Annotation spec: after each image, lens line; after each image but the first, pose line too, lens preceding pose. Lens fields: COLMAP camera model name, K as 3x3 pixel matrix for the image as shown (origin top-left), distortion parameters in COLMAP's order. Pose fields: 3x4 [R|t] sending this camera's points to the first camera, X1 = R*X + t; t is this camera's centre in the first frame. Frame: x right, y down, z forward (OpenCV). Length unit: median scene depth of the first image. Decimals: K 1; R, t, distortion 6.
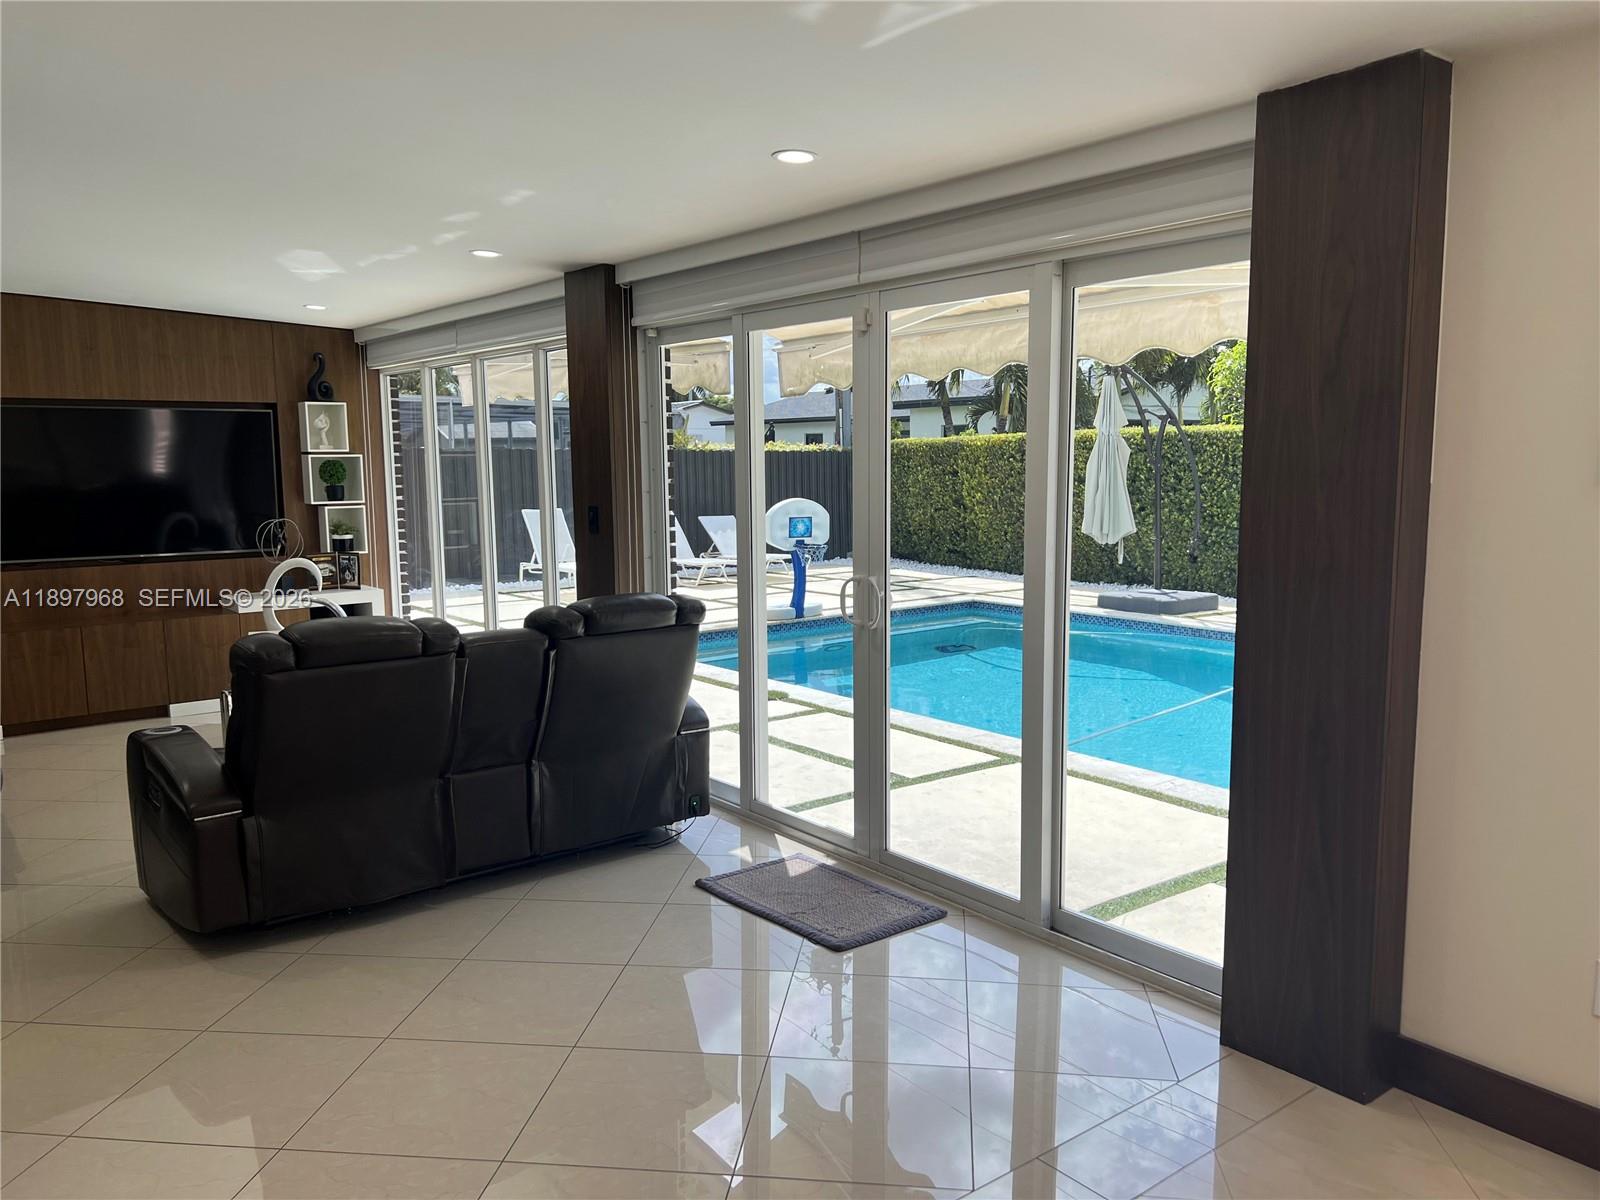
lens RADIAL K [[1212.0, 0, 807.6], [0, 1212.0, 604.6], [0, 0, 1]] dist [0.076821, -0.084918]
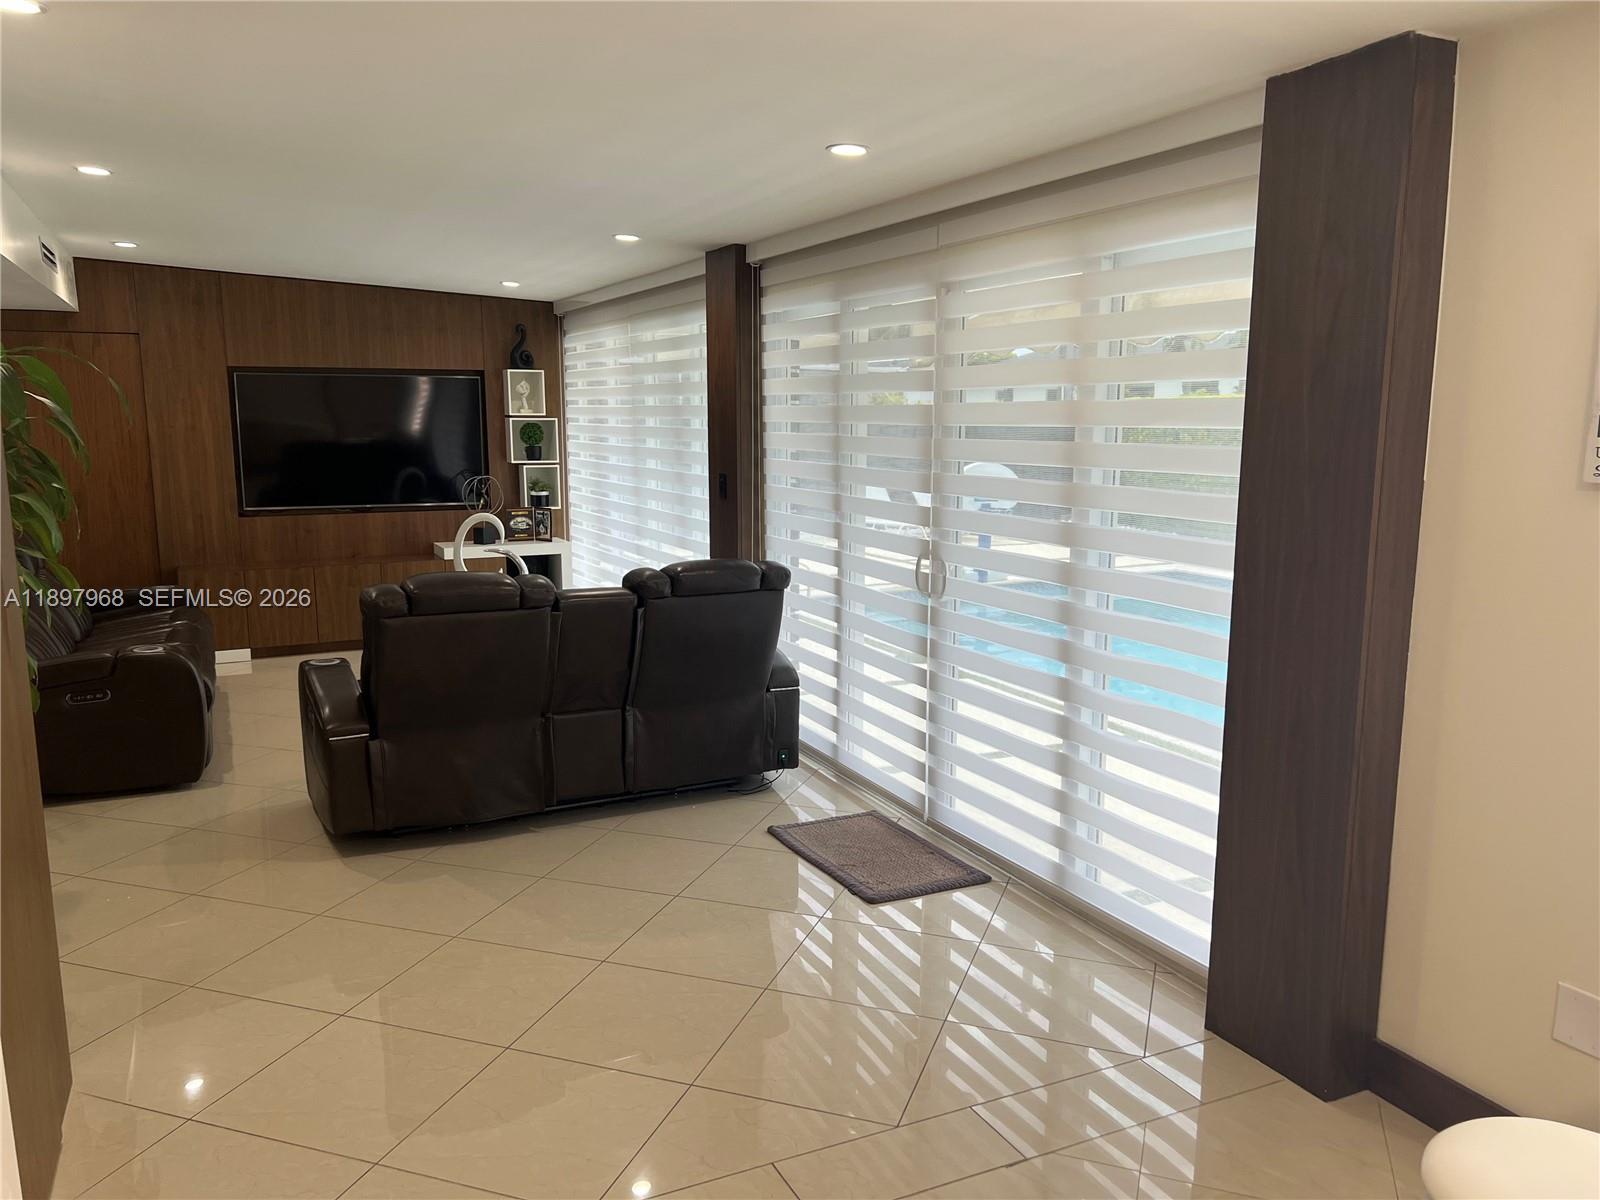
lens RADIAL K [[1212.0, 0, 795.5], [0, 1212.0, 602.4], [0, 0, 1]] dist [0.076821, -0.084918]
pose [[0.975246, 0.043483, -0.216806, 0.145737], [-0.035831, 0.998593, 0.039102, -0.013822], [0.218201, -0.030365, 0.975431, -0.034106]]
